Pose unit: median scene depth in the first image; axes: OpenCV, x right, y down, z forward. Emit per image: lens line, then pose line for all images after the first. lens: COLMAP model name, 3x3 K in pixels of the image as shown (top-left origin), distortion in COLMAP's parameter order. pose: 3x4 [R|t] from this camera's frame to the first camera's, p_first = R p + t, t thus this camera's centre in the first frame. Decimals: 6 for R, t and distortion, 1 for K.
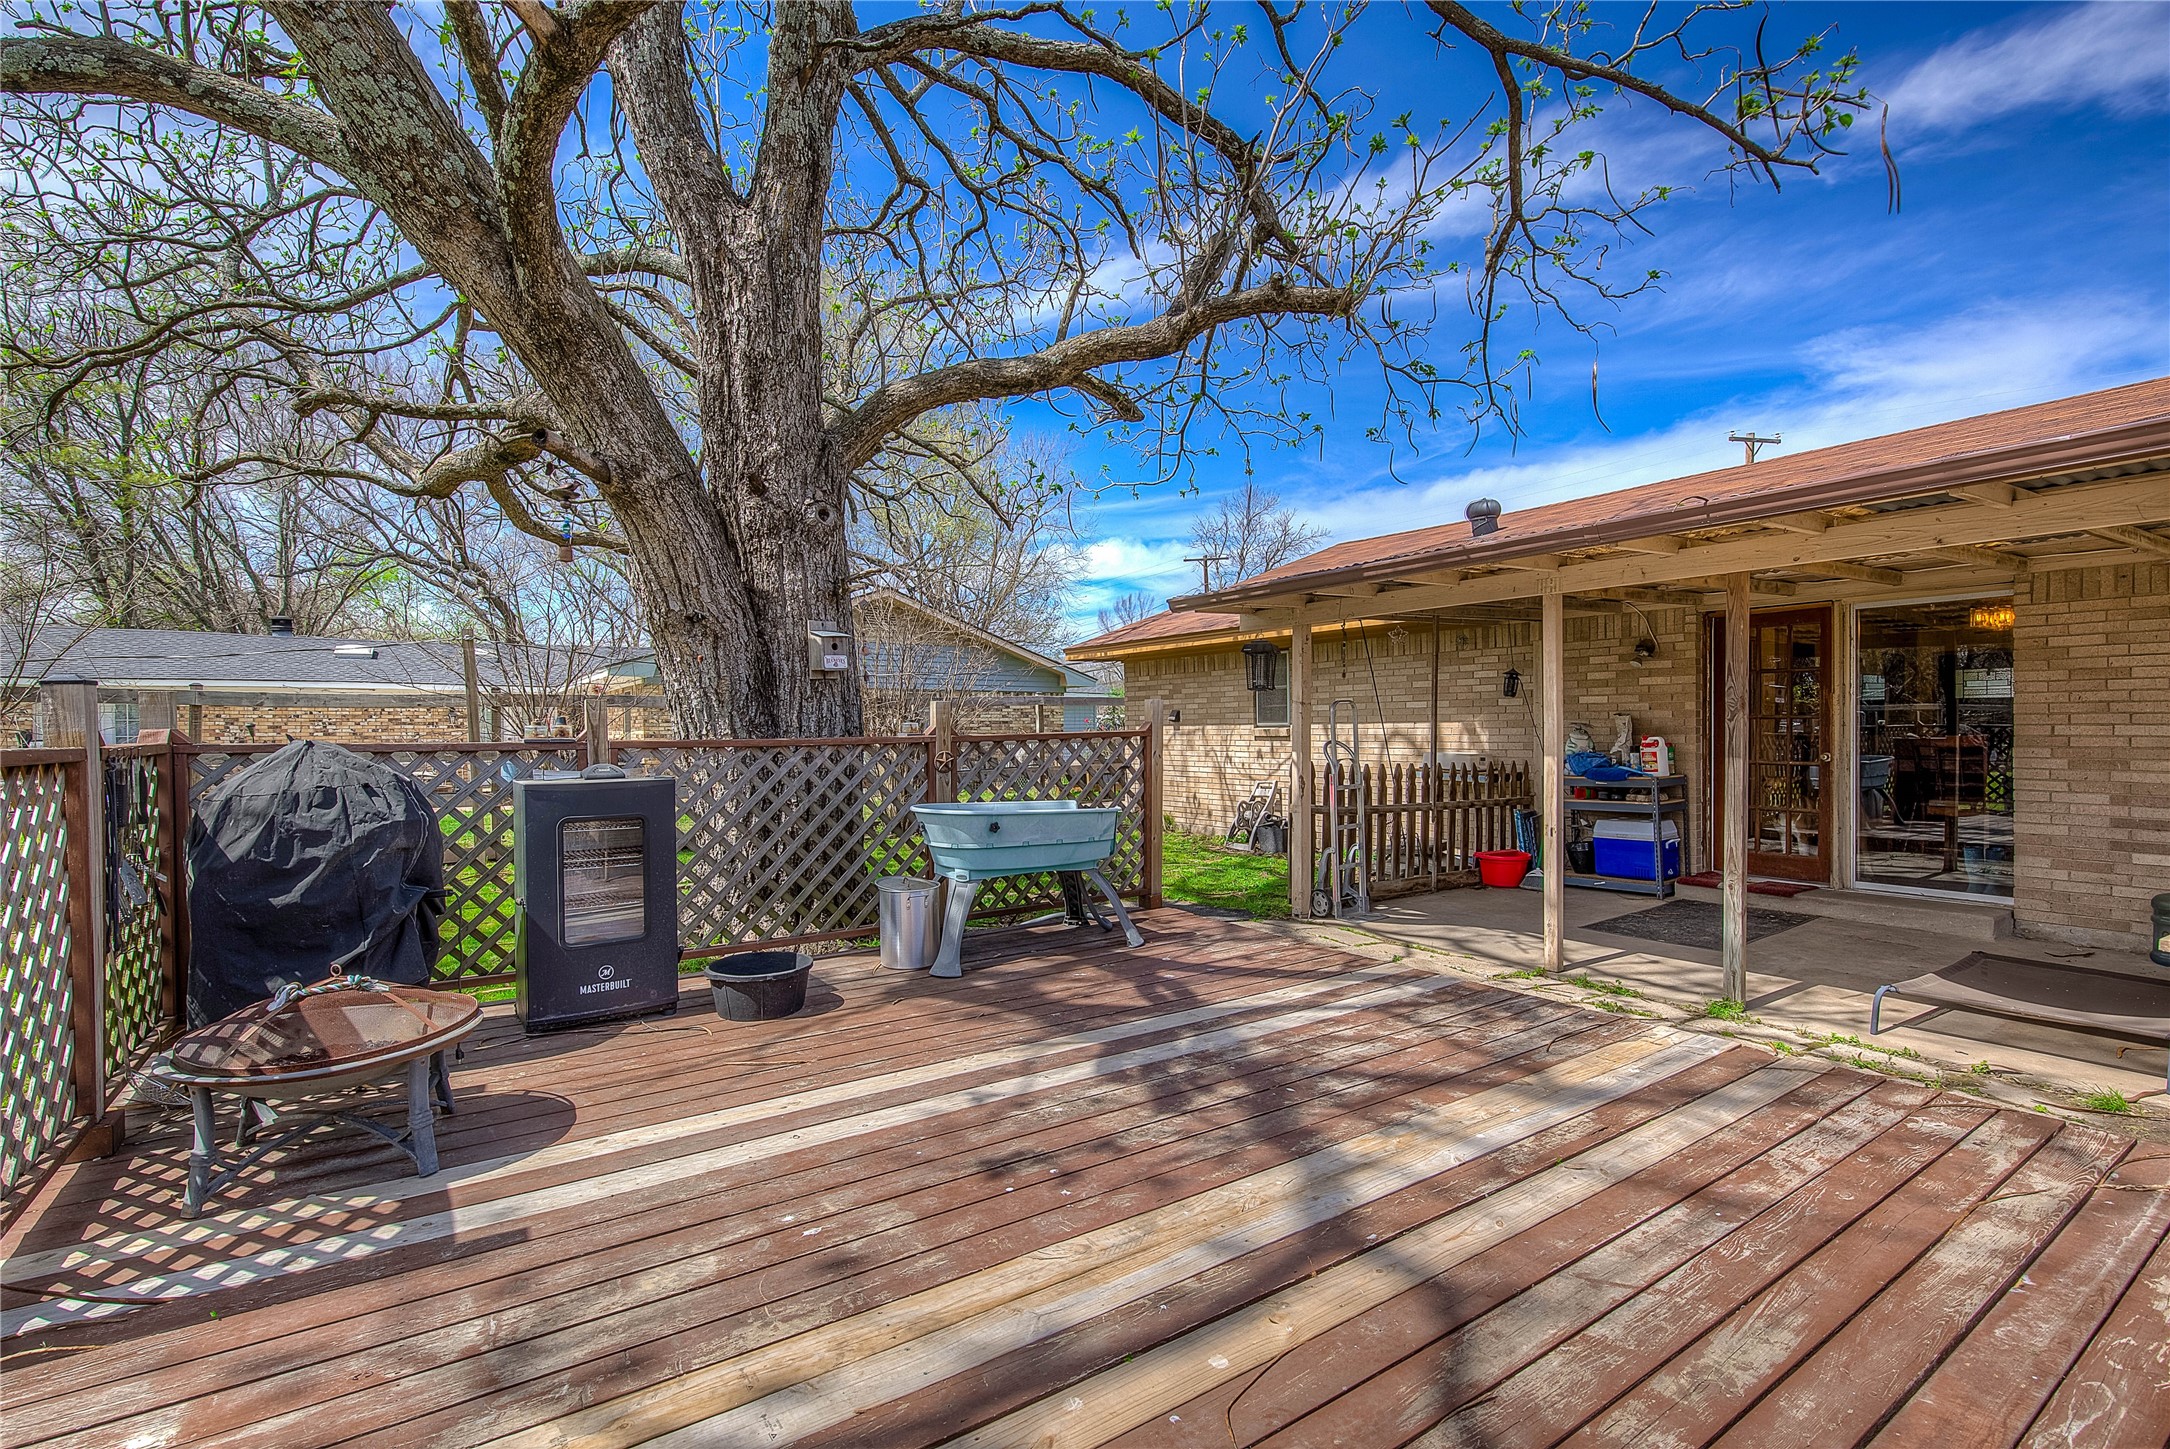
lens RADIAL K [[988.7, 0, 1091.8], [0, 988.7, 733.7], [0, 0, 1]] dist [0.002486, 0.000124]
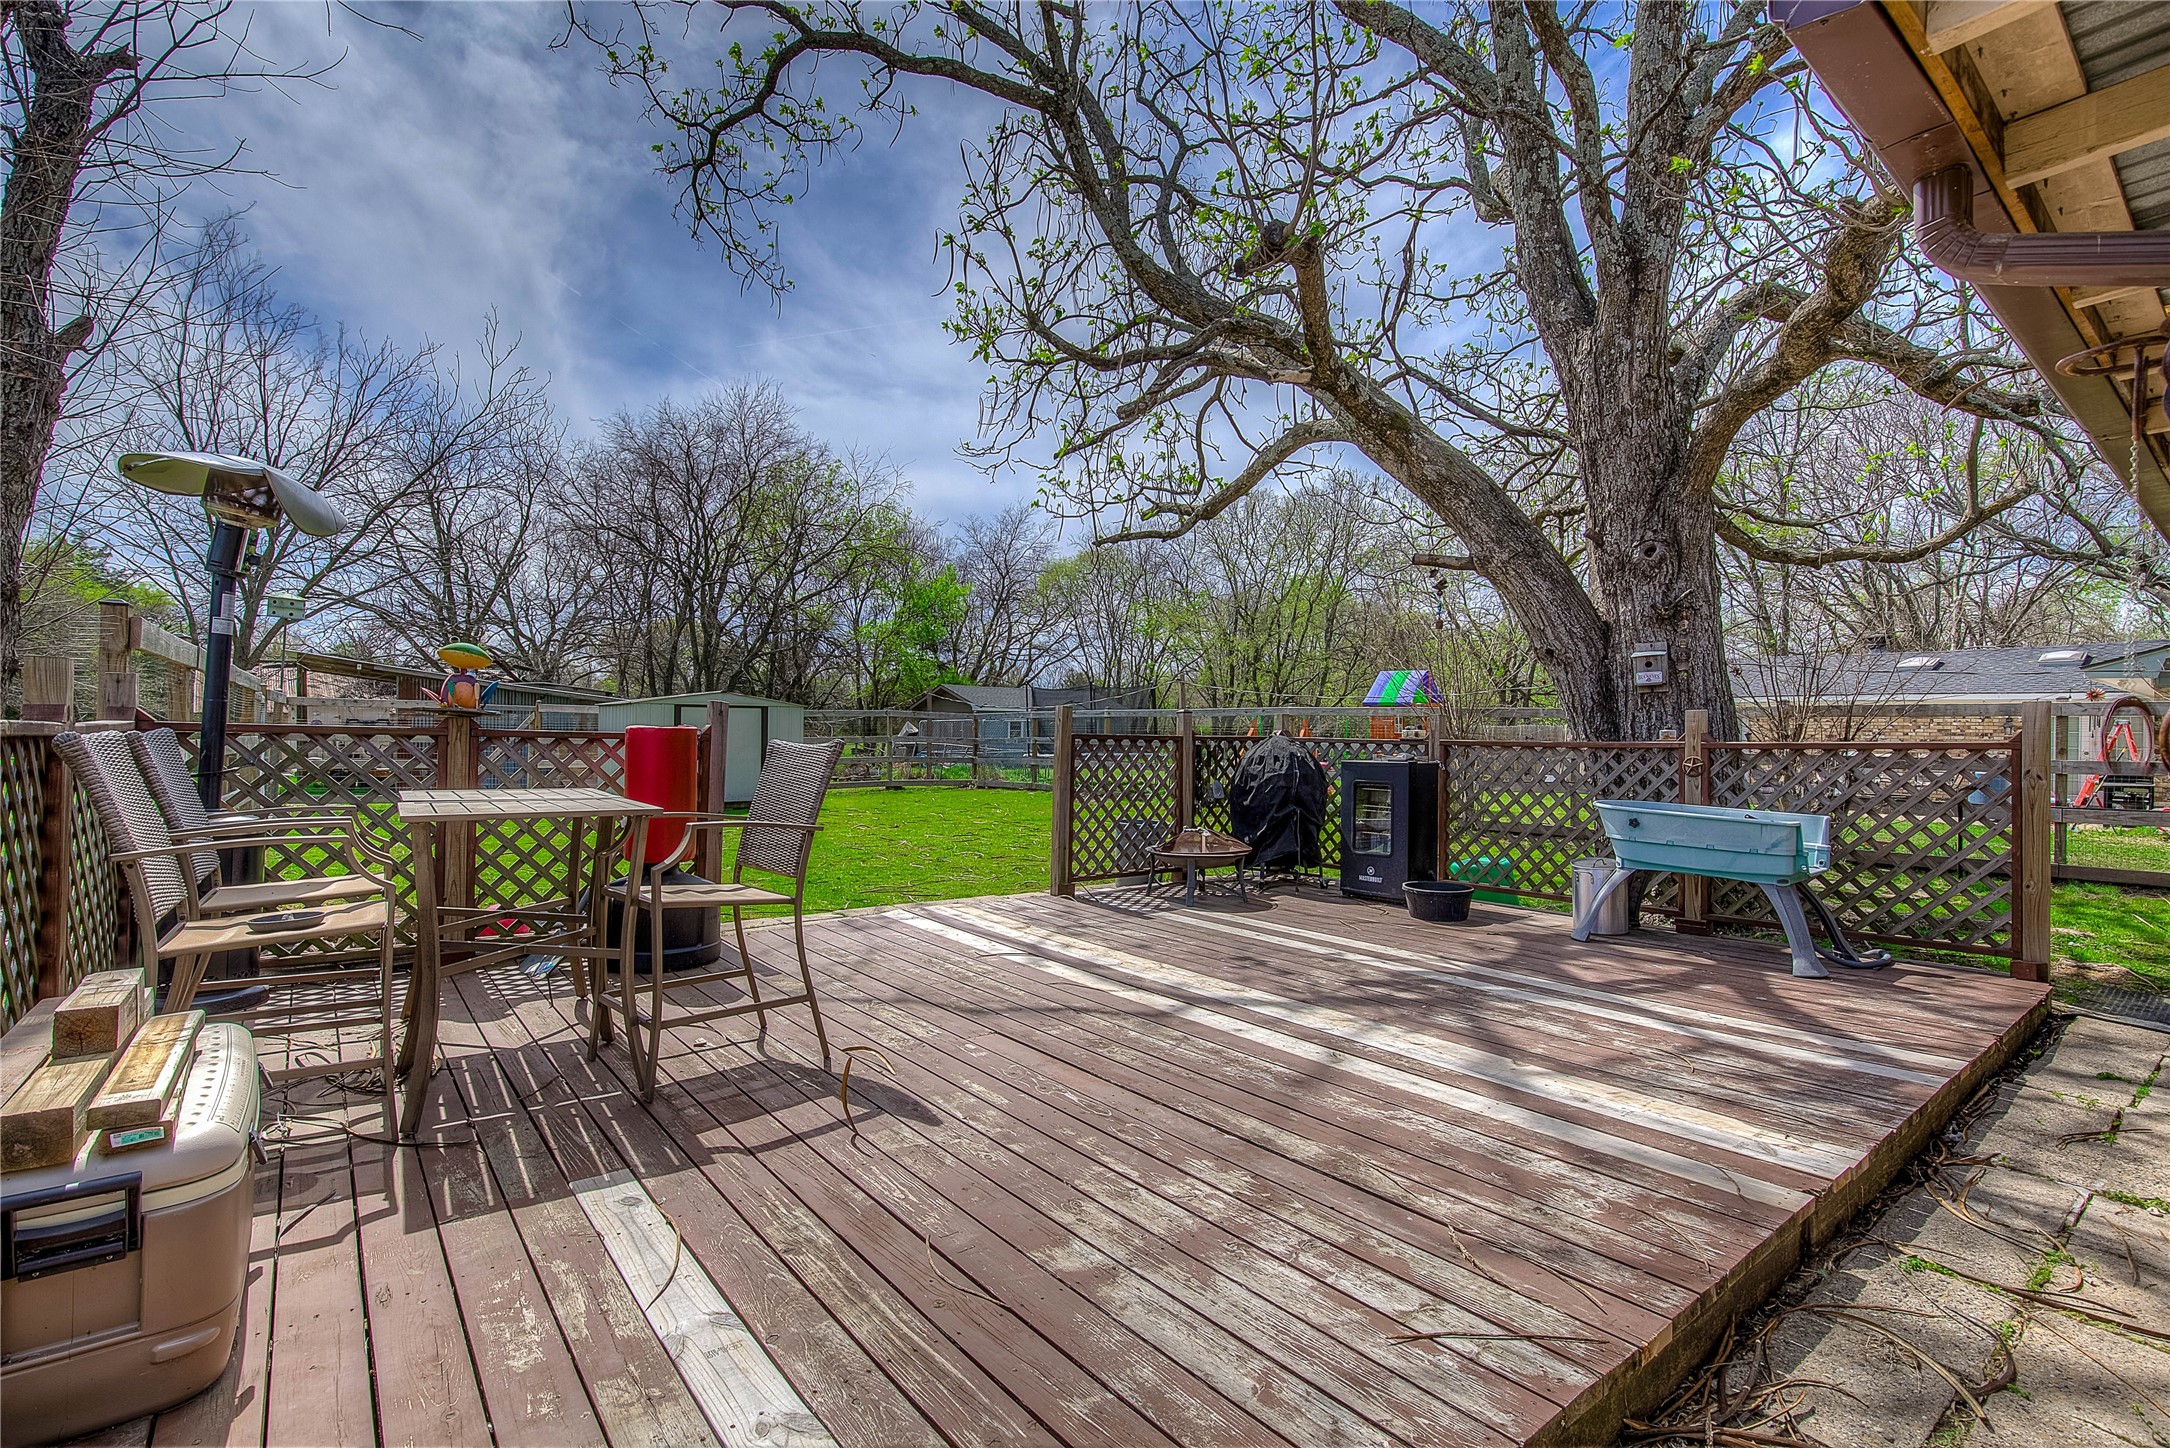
lens RADIAL K [[988.7, 0, 1091.8], [0, 988.7, 733.2], [0, 0, 1]] dist [0.002486, 0.000124]
pose [[0.073556, 0.006953, -0.997267, 1.393487], [-0.017203, 0.999836, 0.005702, -0.004144], [0.997143, 0.016736, 0.073663, 0.428669]]
